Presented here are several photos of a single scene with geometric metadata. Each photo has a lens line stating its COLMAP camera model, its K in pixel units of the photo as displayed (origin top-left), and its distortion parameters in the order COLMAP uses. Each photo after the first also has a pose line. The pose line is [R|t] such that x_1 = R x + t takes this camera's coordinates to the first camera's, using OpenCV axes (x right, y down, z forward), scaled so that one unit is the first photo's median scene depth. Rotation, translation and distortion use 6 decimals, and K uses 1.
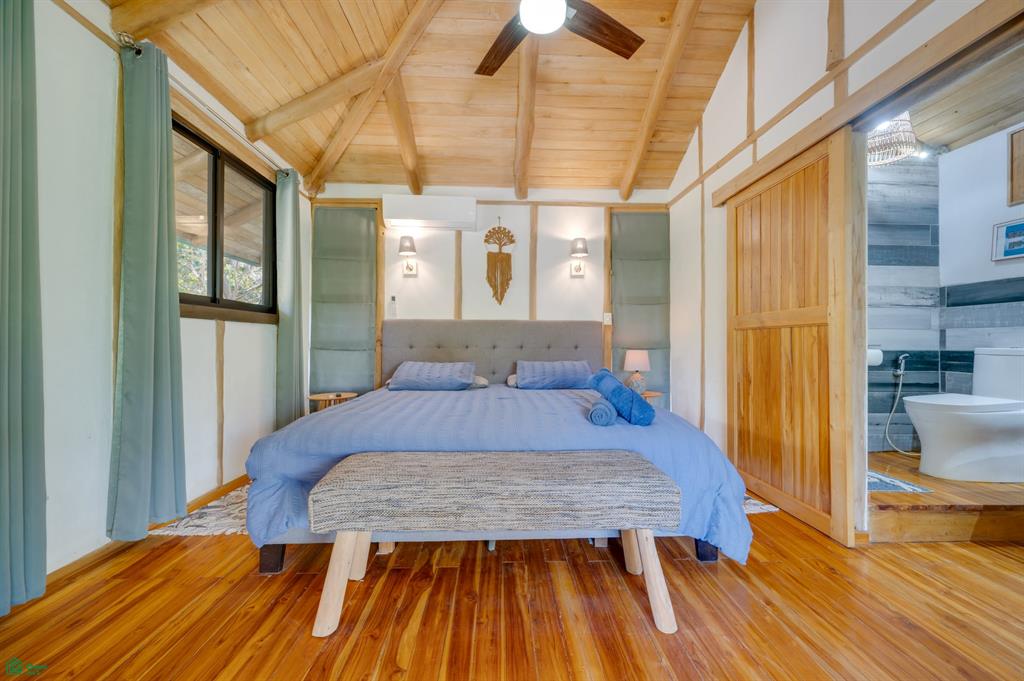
lens RADIAL K [[406.5, 0, 525.3], [0, 406.5, 343.1], [0, 0, 1]] dist [0.000849, 0.000064]
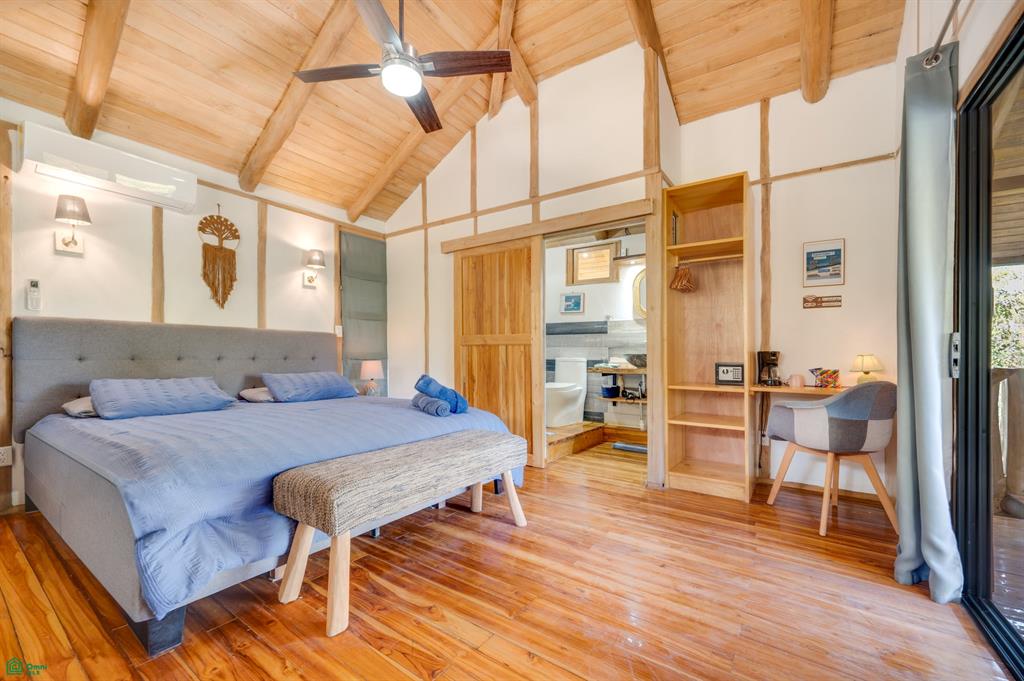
lens RADIAL K [[403.2, 0, 515.9], [0, 403.2, 353.9], [0, 0, 1]] dist [0.001087, 0.000018]
pose [[0.610405, 0.005209, 0.792072, -0.392103], [-0.005037, 0.999984, -0.002695, -0.000831], [-0.792073, -0.002345, 0.610422, 0.000005]]
